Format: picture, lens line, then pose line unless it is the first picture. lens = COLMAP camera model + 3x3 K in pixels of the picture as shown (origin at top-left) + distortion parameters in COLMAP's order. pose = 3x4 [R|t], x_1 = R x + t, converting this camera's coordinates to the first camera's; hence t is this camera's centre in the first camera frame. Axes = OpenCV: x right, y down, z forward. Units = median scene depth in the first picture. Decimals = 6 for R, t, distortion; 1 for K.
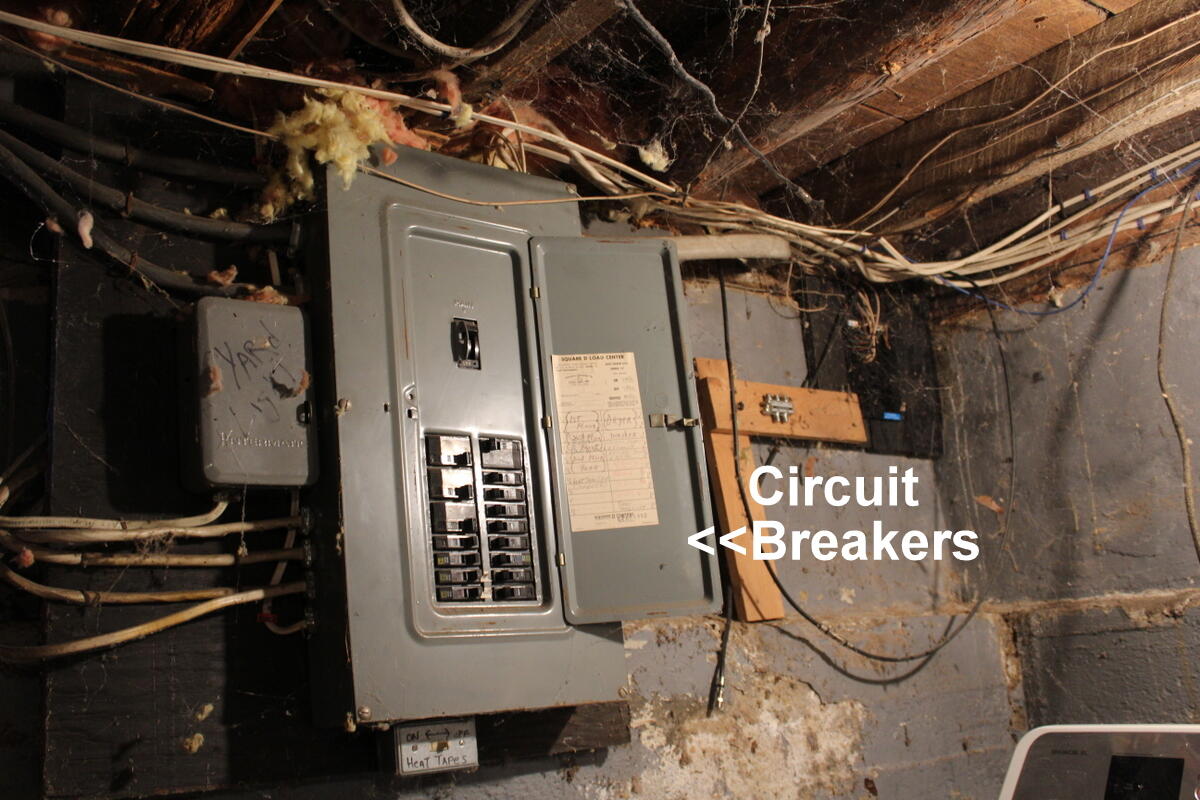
lens RADIAL K [[1227.0, 0, 600.0], [0, 1227.0, 367.7], [0, 0, 1]] dist [-0.152442, 0.173296]
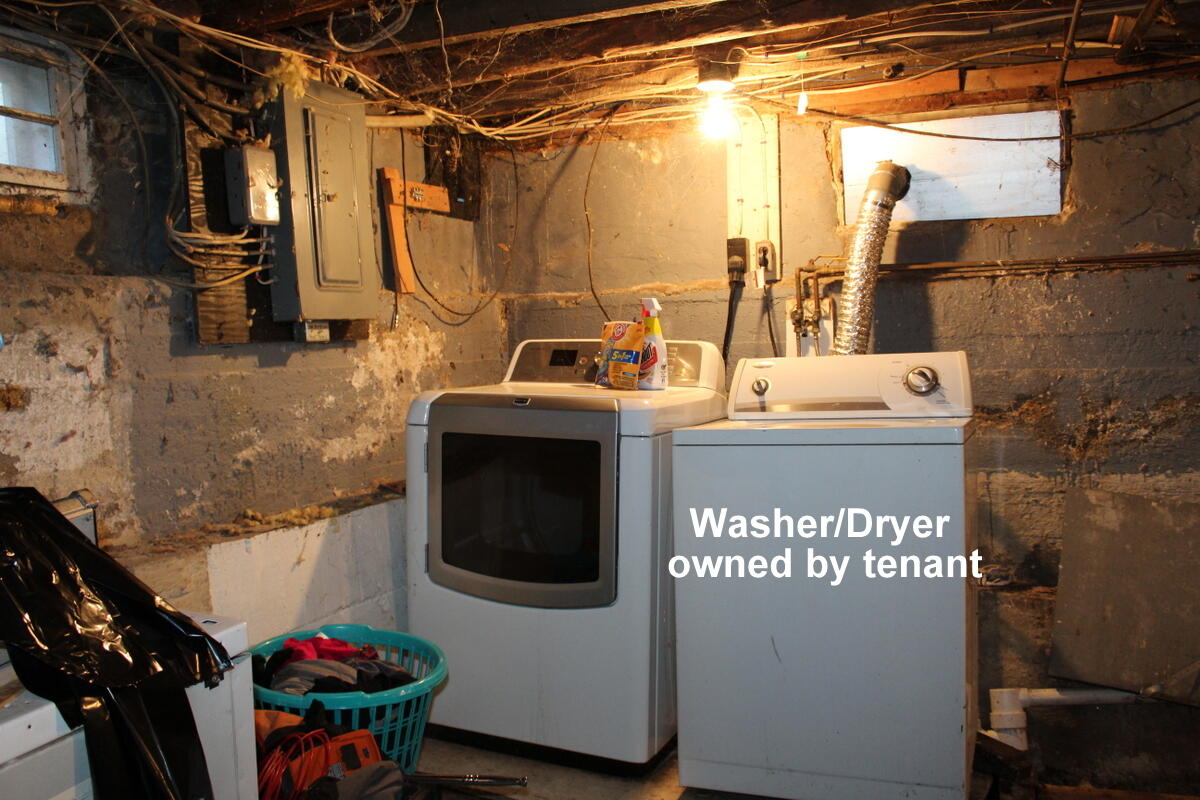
lens RADIAL K [[732.0, 0, 600.0], [0, 732.0, 400.0], [0, 0, 1]] dist [-0.000355, 0.000252]
pose [[0.884175, -0.014999, 0.466915, -0.163985], [-0.139024, 0.945751, 0.293645, -0.044375], [-0.445990, -0.324546, 0.834124, -0.303735]]
